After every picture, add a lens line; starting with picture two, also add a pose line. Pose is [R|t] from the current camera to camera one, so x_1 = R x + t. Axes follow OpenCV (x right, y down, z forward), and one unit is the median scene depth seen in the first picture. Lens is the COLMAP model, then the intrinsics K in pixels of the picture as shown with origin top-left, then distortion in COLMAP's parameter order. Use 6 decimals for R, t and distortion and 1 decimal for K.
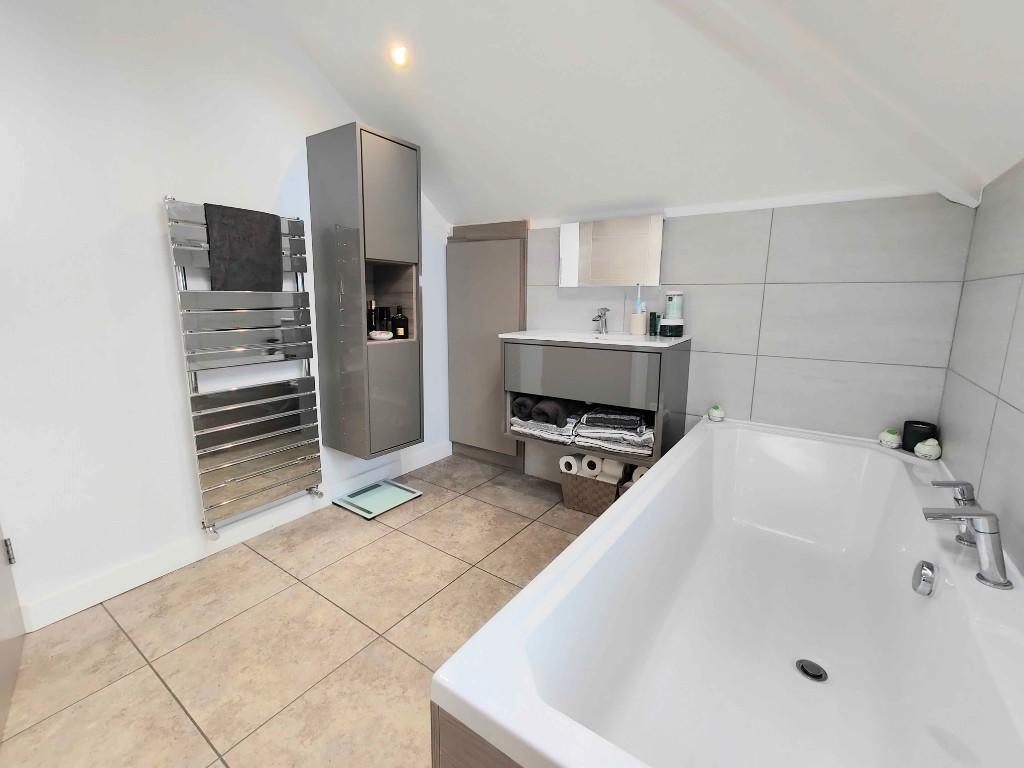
lens RADIAL K [[452.0, 0, 508.2], [0, 452.0, 376.1], [0, 0, 1]] dist [0.004557, 0.001533]
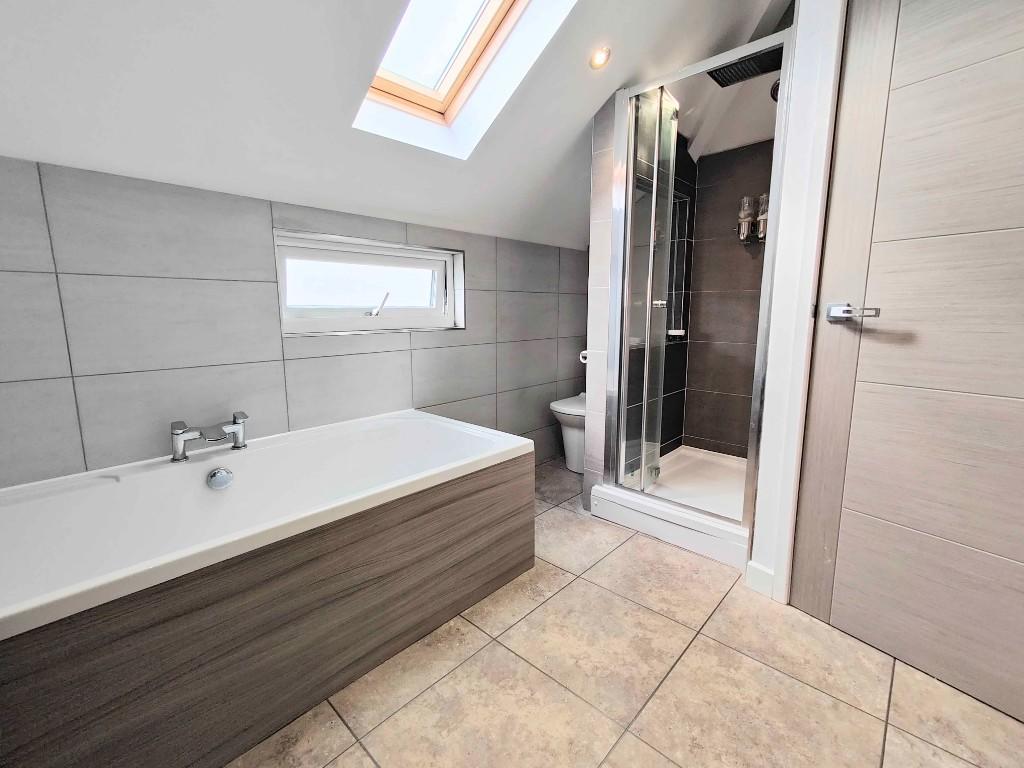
lens RADIAL K [[452.0, 0, 513.9], [0, 452.0, 381.2], [0, 0, 1]] dist [0.004557, 0.001533]
pose [[-0.991672, -0.025425, 0.126256, -0.123622], [0.017964, 0.943429, 0.331088, -0.177549], [-0.127531, 0.330599, -0.935115, 1.107263]]
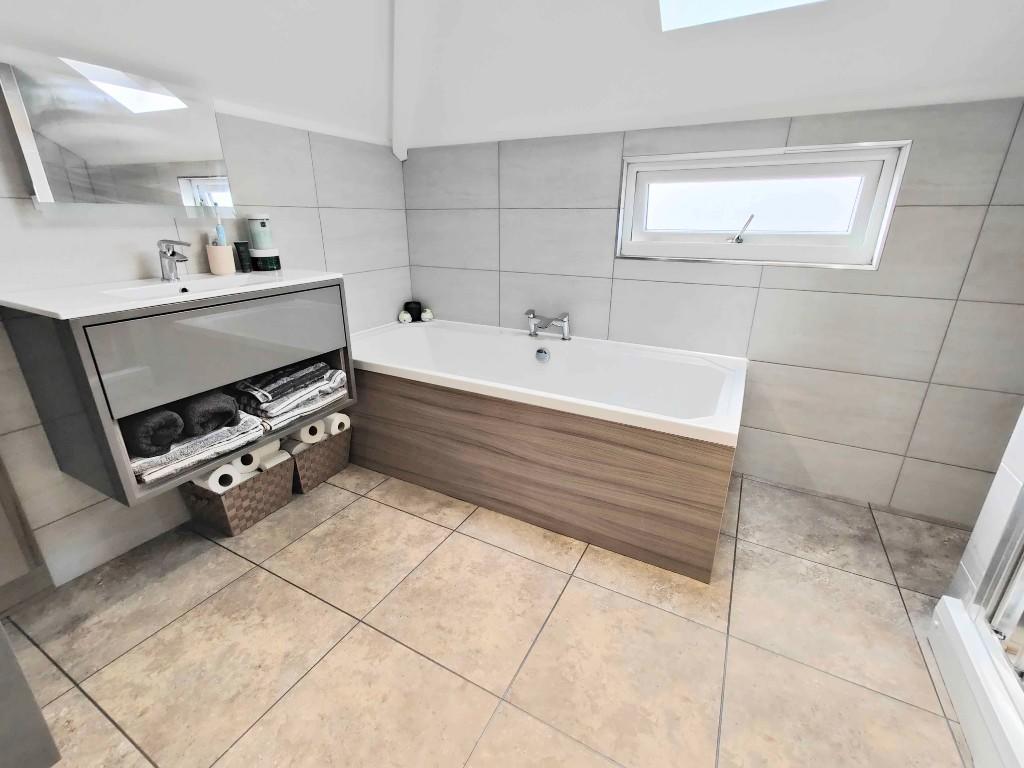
lens RADIAL K [[452.0, 0, 508.1], [0, 452.0, 380.9], [0, 0, 1]] dist [0.004557, 0.001533]
pose [[-0.123291, -0.343342, 0.931083, -0.571065], [0.169290, 0.917212, 0.360643, -0.128885], [-0.977824, 0.202087, -0.054960, 0.659418]]
